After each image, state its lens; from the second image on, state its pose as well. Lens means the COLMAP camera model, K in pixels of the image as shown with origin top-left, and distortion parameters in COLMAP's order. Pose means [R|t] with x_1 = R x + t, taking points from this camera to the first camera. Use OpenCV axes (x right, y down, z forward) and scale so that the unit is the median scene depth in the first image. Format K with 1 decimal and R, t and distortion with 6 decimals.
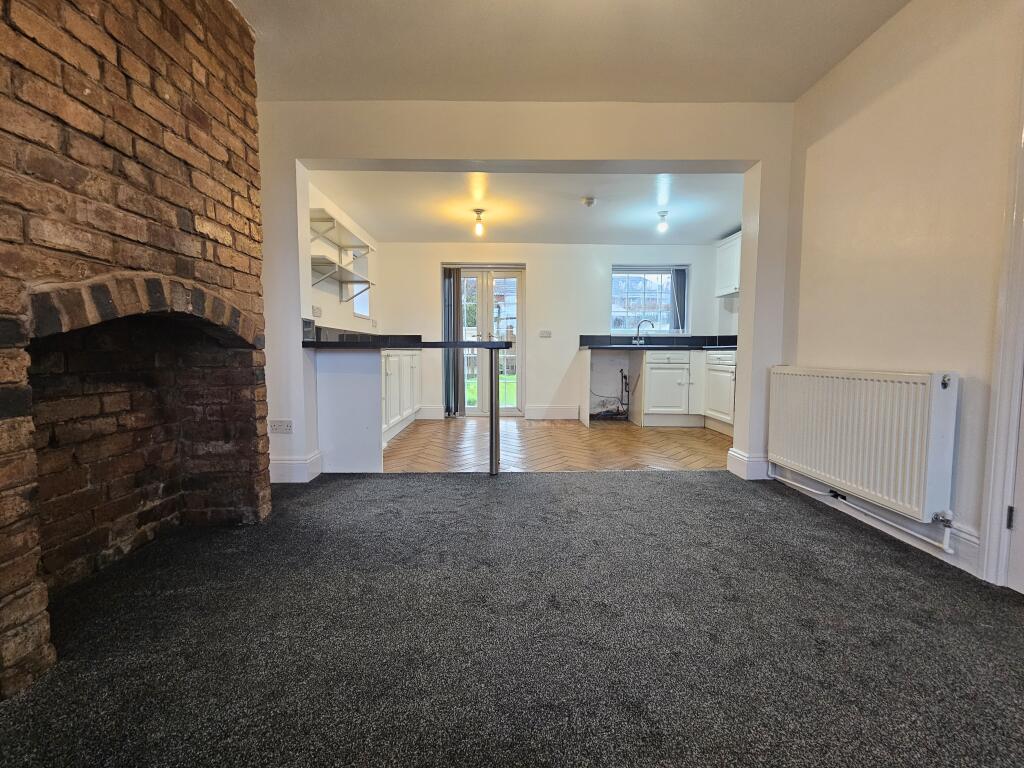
lens RADIAL K [[418.6, 0, 510.0], [0, 418.6, 381.3], [0, 0, 1]] dist [0.001707, -0.000059]
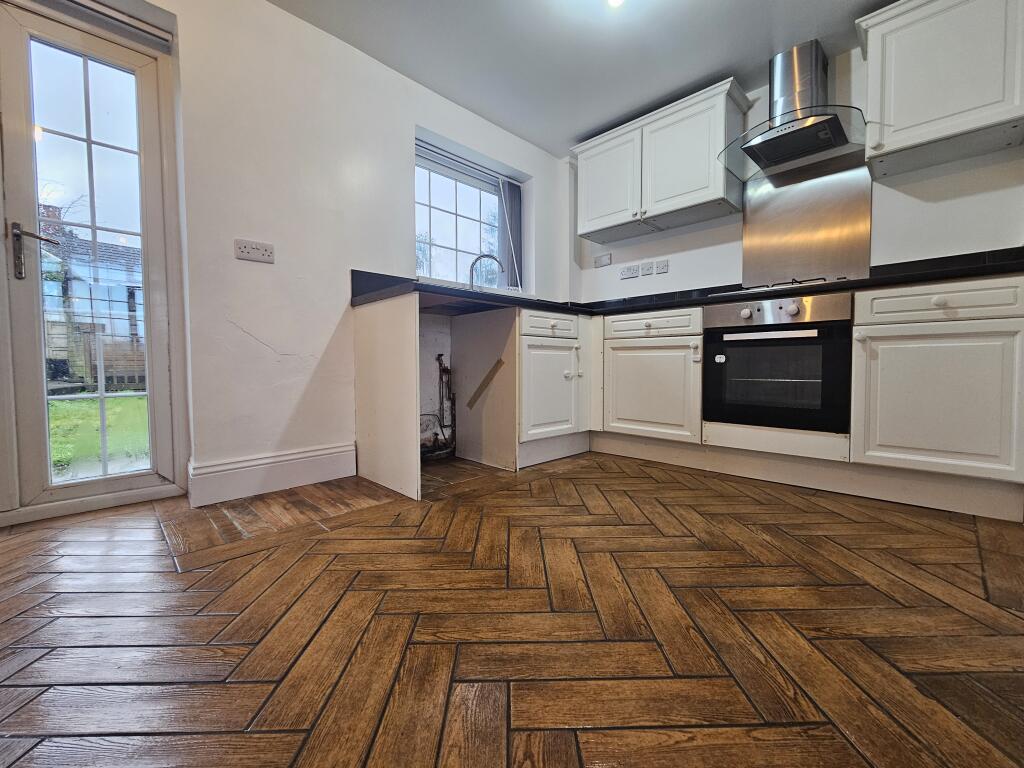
lens RADIAL K [[418.6, 0, 510.0], [0, 418.6, 381.3], [0, 0, 1]] dist [0.001707, -0.000059]
pose [[0.711916, -0.033468, 0.701467, -0.013160], [0.054716, 0.998471, -0.007893, 0.010277], [-0.700130, 0.044001, 0.712659, 0.603835]]
